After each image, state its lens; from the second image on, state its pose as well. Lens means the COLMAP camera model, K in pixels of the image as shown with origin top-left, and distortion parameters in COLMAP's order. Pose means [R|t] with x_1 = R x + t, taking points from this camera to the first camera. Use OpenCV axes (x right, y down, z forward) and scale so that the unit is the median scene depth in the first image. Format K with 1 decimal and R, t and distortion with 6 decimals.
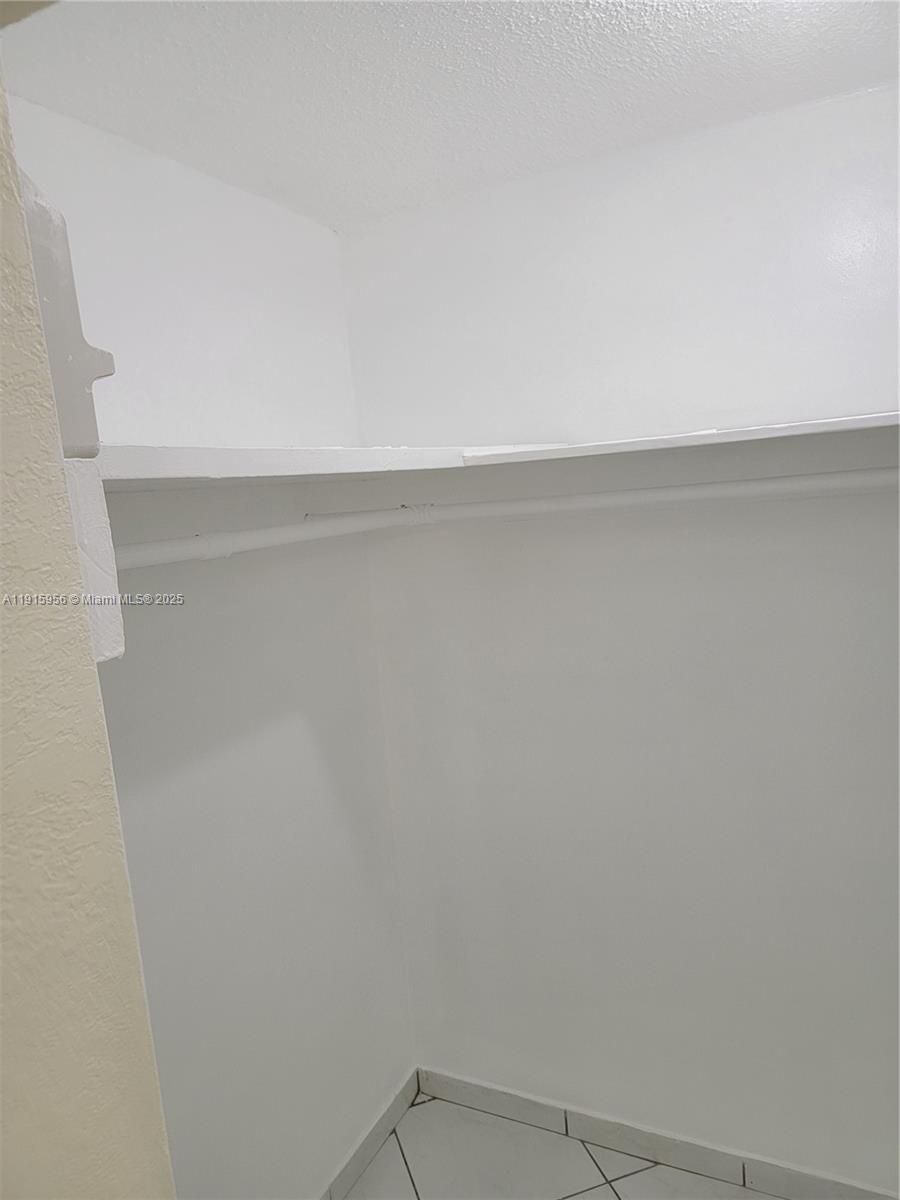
lens RADIAL K [[814.7, 0, 457.4], [0, 814.7, 597.8], [0, 0, 1]] dist [-0.009992, -0.004656]
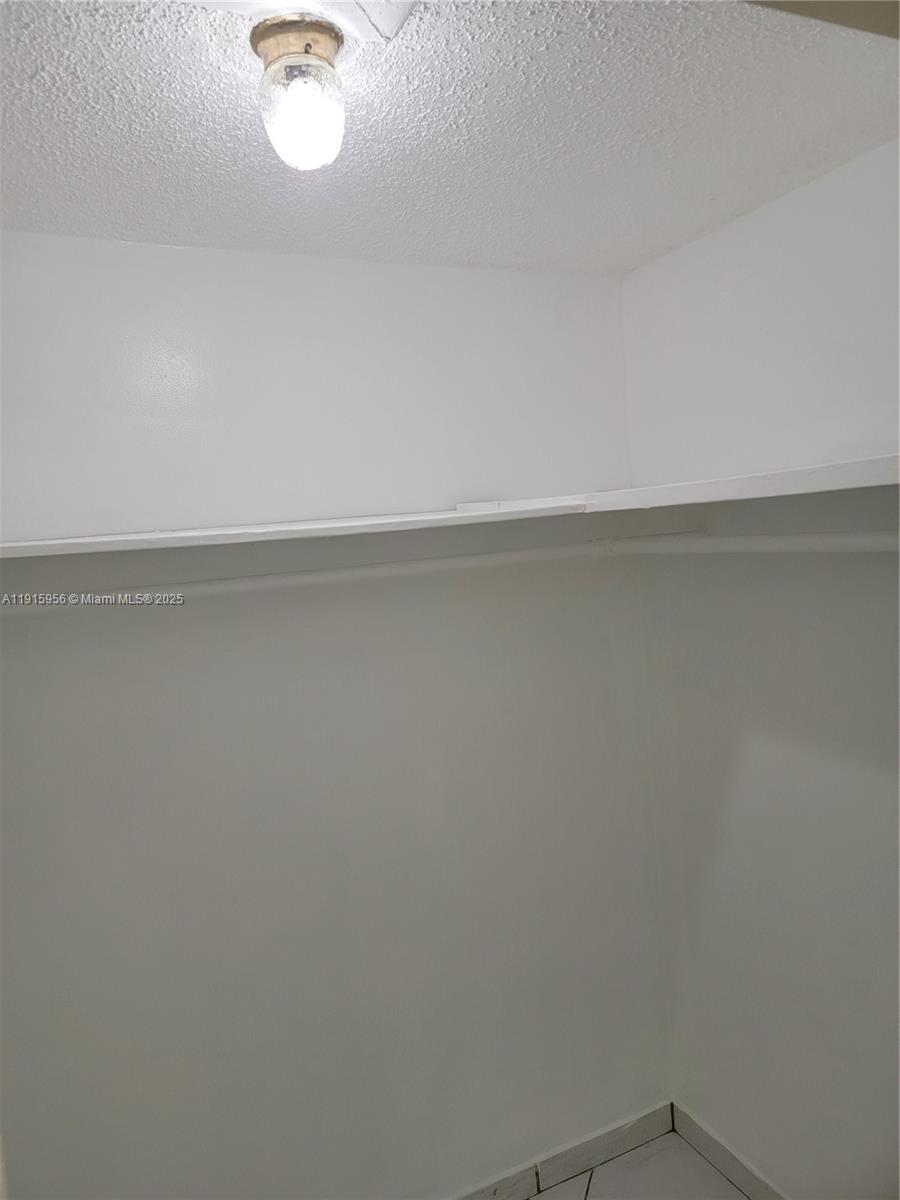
lens RADIAL K [[814.7, 0, 457.0], [0, 814.7, 596.8], [0, 0, 1]] dist [-0.009992, -0.004656]
pose [[0.635308, -0.015709, 0.772099, -0.567013], [0.128527, 0.988000, -0.085654, 0.012854], [-0.761488, 0.153652, 0.629704, 0.281515]]
